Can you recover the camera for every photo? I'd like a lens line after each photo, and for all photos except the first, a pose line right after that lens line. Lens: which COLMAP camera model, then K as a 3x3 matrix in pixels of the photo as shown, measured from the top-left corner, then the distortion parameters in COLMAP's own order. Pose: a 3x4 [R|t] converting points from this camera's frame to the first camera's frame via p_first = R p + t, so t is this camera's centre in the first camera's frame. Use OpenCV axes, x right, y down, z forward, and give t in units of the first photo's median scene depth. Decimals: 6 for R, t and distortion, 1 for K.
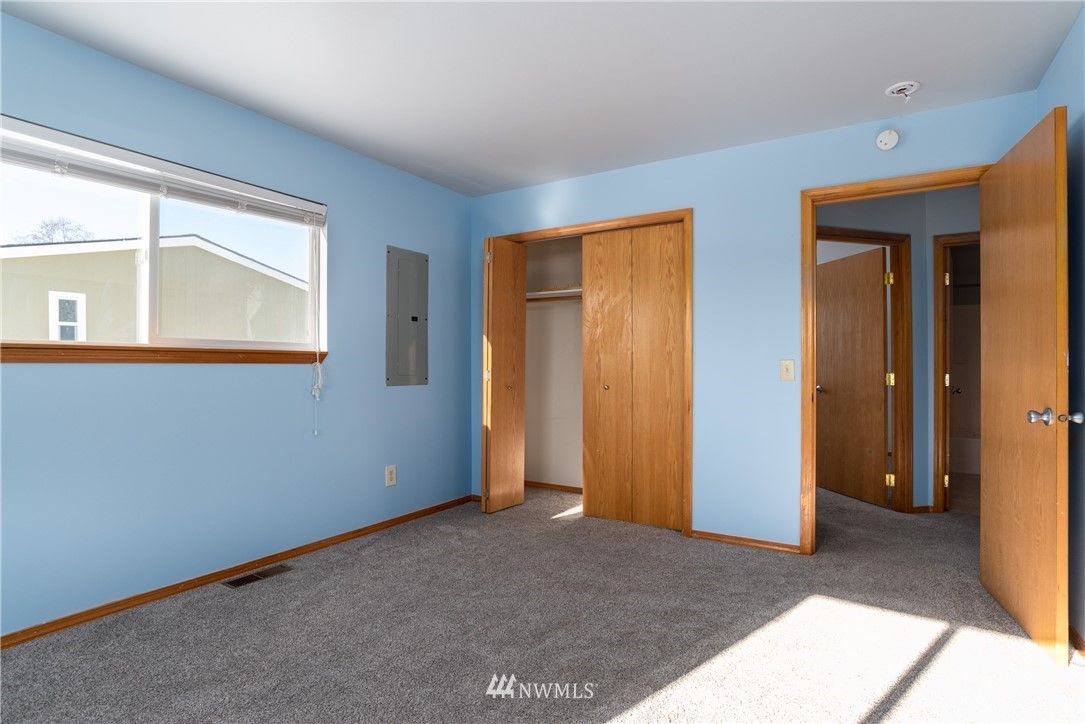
lens RADIAL K [[585.9, 0, 542.5], [0, 585.9, 362.0], [0, 0, 1]] dist [-0.000510, -0.000002]
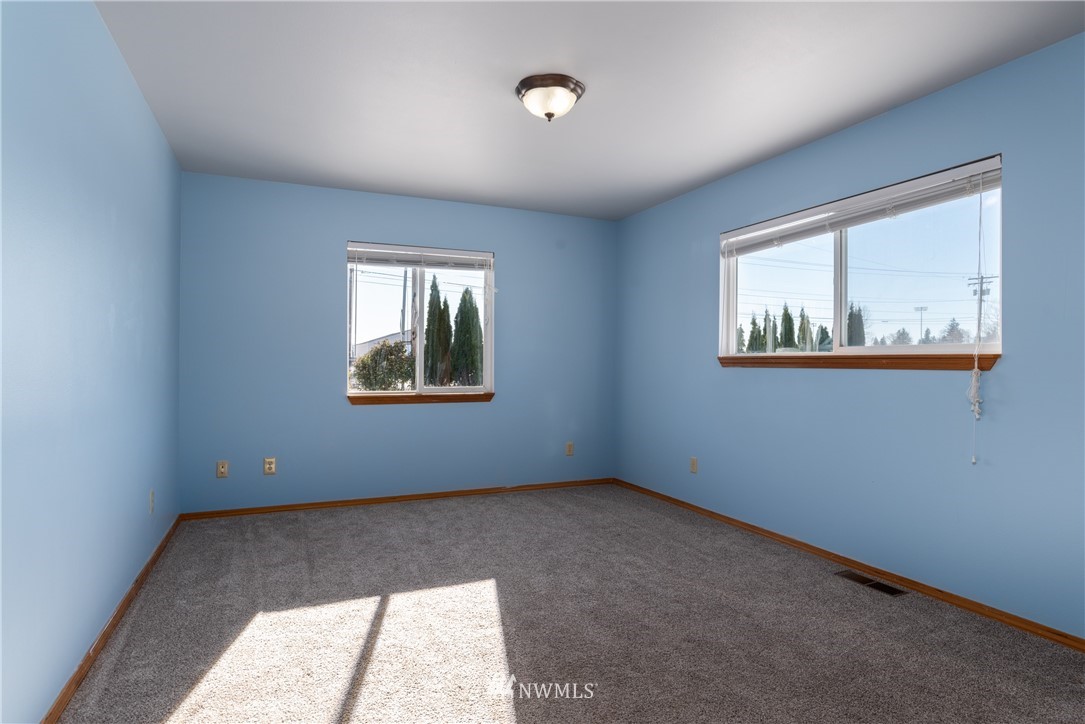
lens RADIAL K [[585.9, 0, 542.5], [0, 585.9, 362.0], [0, 0, 1]] dist [-0.000510, -0.000002]
pose [[-0.556997, -0.009040, -0.830465, 0.600918], [-0.004688, 0.999959, -0.007741, 0.001094], [0.830501, -0.000419, -0.557017, 1.007181]]
